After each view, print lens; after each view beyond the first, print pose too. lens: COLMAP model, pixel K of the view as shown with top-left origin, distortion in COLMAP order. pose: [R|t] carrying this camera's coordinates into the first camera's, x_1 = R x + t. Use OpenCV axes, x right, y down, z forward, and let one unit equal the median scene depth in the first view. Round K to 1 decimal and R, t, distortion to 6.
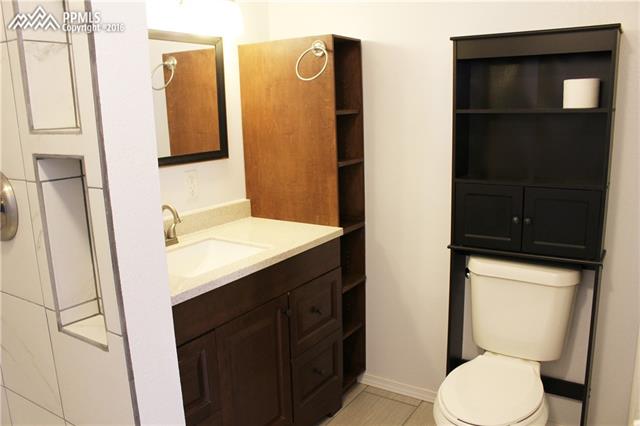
lens RADIAL K [[534.1, 0, 320.8], [0, 534.1, 221.2], [0, 0, 1]] dist [-0.163358, 0.145374]
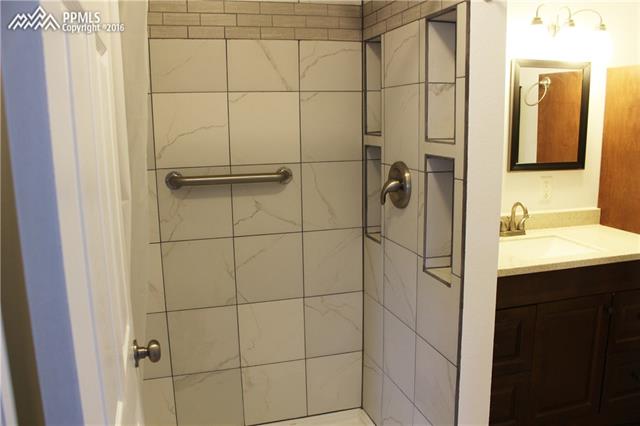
lens RADIAL K [[534.1, 0, 320.8], [0, 534.1, 221.2], [0, 0, 1]] dist [-0.163358, 0.145374]
pose [[0.760088, 0.139506, -0.634668, 0.117370], [-0.142616, 0.988684, 0.046524, 0.019373], [0.633977, 0.055152, 0.771383, -0.203444]]
